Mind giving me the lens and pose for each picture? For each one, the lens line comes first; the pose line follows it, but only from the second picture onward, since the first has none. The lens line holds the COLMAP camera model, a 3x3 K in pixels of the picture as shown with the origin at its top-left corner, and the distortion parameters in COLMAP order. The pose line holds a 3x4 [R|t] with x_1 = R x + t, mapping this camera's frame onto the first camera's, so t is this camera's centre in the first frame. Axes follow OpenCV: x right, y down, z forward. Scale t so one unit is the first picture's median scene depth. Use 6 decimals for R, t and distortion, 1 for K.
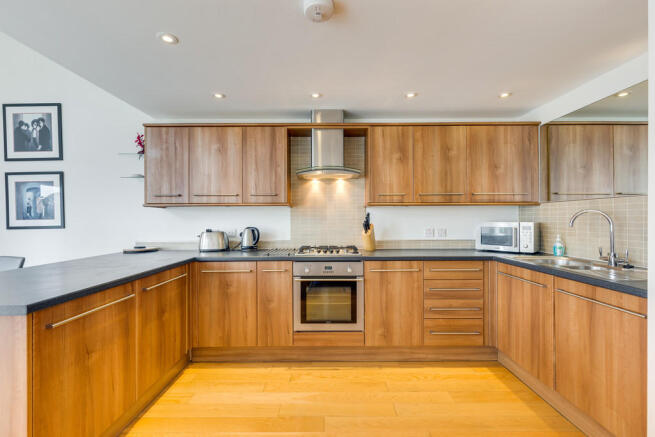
lens RADIAL K [[292.1, 0, 328.3], [0, 292.1, 219.6], [0, 0, 1]] dist [0.001783, 0.000167]
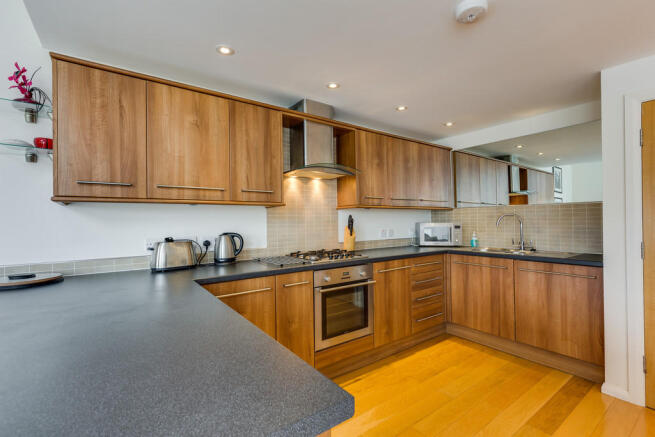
lens RADIAL K [[292.1, 0, 328.3], [0, 292.1, 219.6], [0, 0, 1]] dist [0.001783, 0.000167]
pose [[0.813876, -0.002776, 0.581031, -0.525670], [0.008781, 0.999933, -0.007521, -0.000703], [-0.580972, 0.011223, 0.813846, 0.243683]]
